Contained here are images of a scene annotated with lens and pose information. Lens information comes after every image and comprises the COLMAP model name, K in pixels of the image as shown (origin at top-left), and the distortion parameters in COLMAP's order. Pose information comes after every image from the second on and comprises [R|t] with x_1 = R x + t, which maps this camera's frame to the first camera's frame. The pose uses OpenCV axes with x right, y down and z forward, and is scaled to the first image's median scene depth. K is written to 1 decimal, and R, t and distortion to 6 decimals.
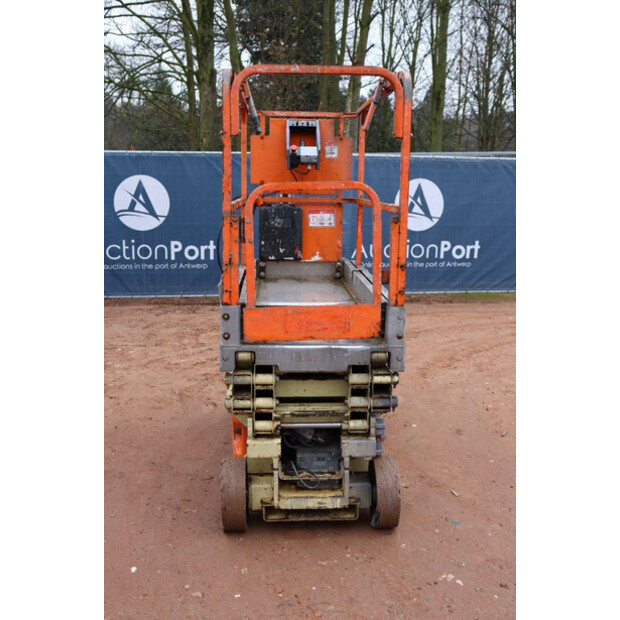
lens RADIAL K [[715.2, 0, 310.0], [0, 715.2, 310.0], [0, 0, 1]] dist [-0.018703, 0.031803]
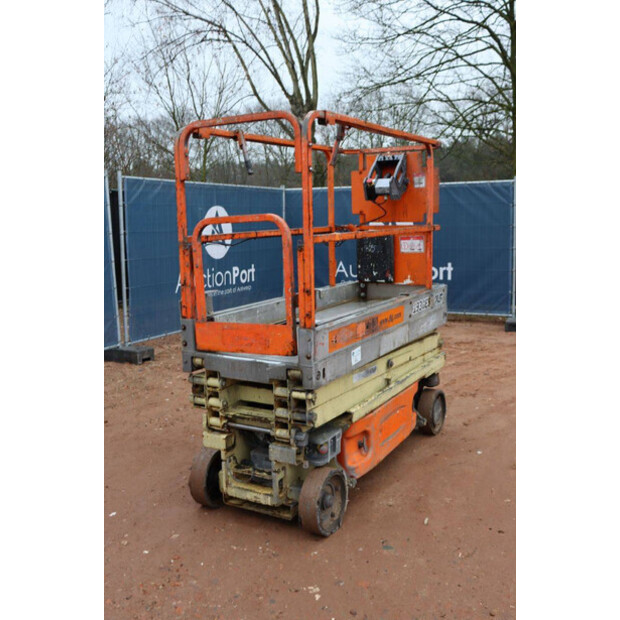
lens RADIAL K [[634.4, 0, 310.0], [0, 634.4, 310.0], [0, 0, 1]] dist [-0.051222, 0.002817]
pose [[0.840600, 0.050443, -0.539302, 0.617373], [-0.060491, 0.998168, -0.000924, -0.031194], [0.538268, 0.033400, 0.842112, 0.193416]]
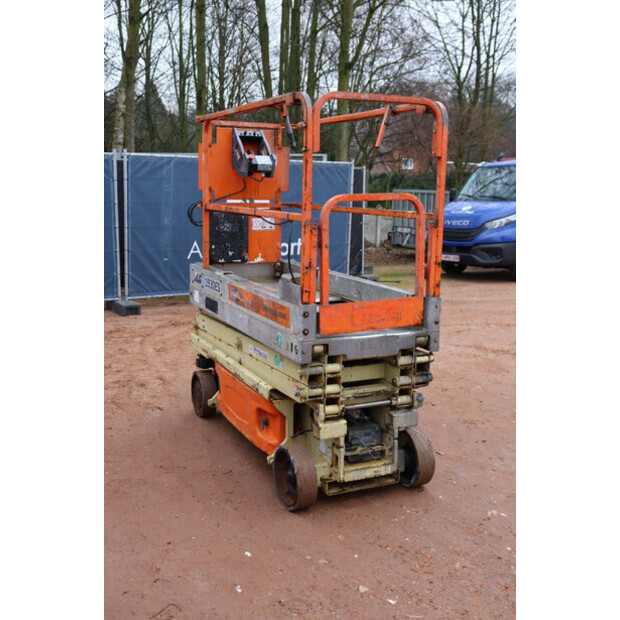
lens RADIAL K [[725.0, 0, 310.0], [0, 725.0, 310.0], [0, 0, 1]] dist [-0.011949, -0.021565]
pose [[0.926375, -0.060817, 0.371660, -0.505865], [0.059827, 0.998108, 0.014208, -0.012651], [-0.371821, 0.009073, 0.928260, -0.046689]]
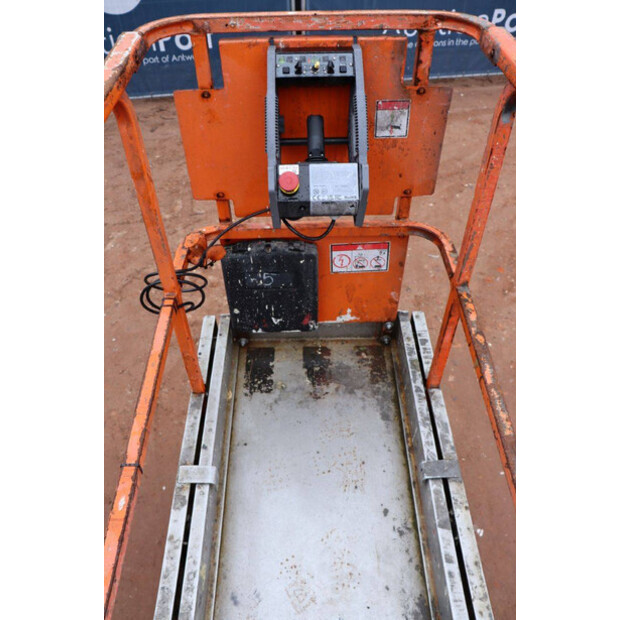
lens RADIAL K [[513.9, 0, 310.0], [0, 513.9, 310.0], [0, 0, 1]] dist [-0.141712, 0.098256]
pose [[0.999294, 0.003728, -0.037377, -0.004885], [0.018639, 0.814710, 0.579569, -0.447222], [0.032612, -0.579856, 0.814066, 1.092889]]
